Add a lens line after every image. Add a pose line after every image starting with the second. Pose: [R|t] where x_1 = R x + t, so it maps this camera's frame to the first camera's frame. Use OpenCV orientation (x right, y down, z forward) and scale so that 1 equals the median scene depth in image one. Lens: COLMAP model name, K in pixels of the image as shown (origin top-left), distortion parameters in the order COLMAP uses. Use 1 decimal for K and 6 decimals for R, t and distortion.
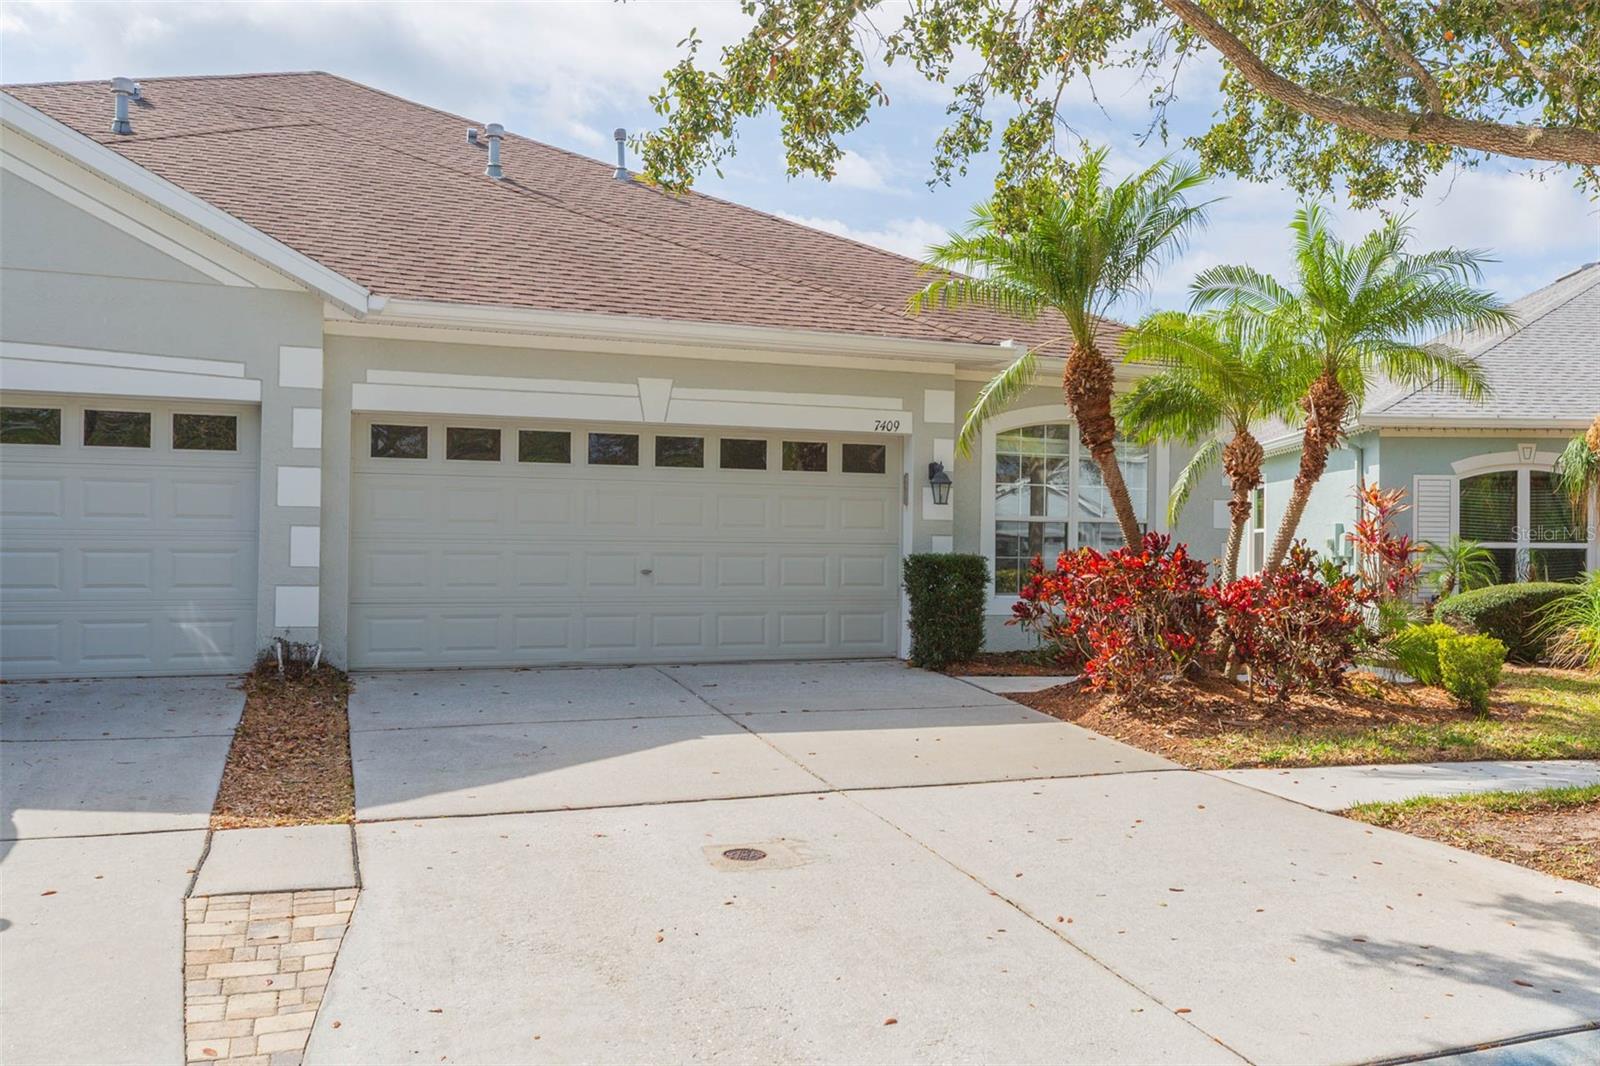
lens RADIAL K [[1260.5, 0, 800.0], [0, 1260.5, 533.0], [0, 0, 1]] dist [0.001031, -0.002227]
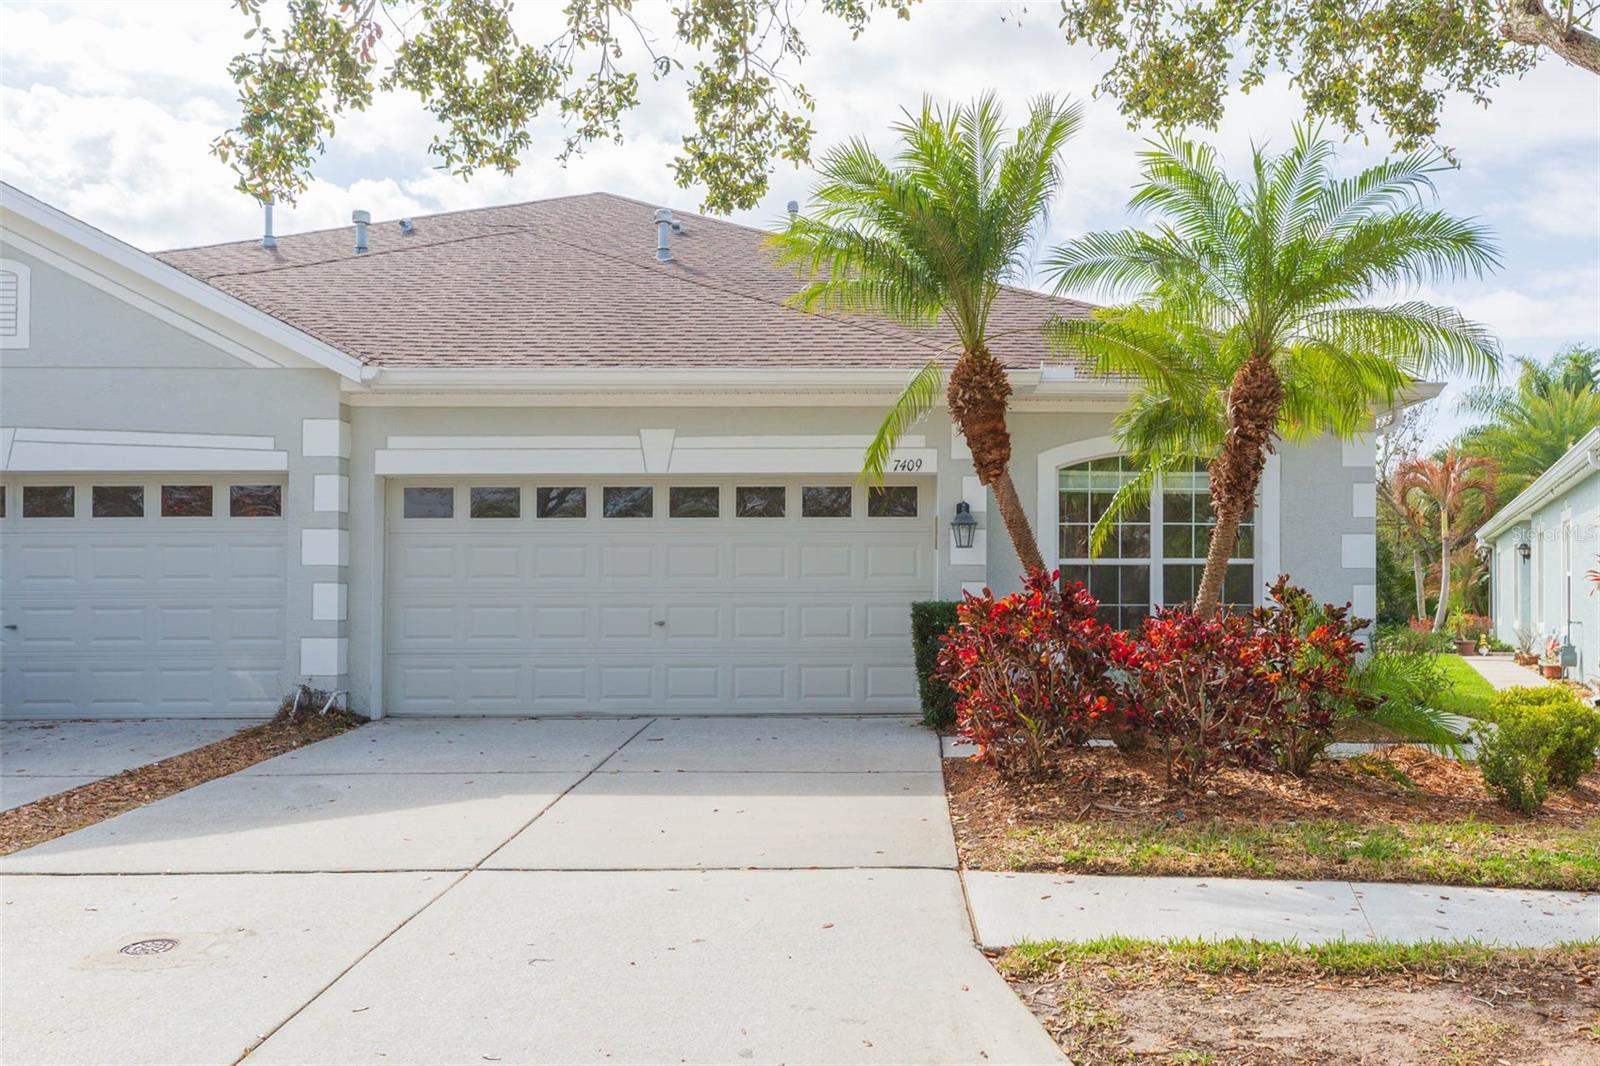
lens RADIAL K [[1131.8, 0, 799.9], [0, 1131.8, 595.9], [0, 0, 1]] dist [-0.001451, 0.002340]
pose [[0.941744, -0.014944, -0.335997, 0.320349], [0.016119, 0.999870, 0.000708, 0.011470], [0.335943, -0.006083, 0.941863, 0.214952]]
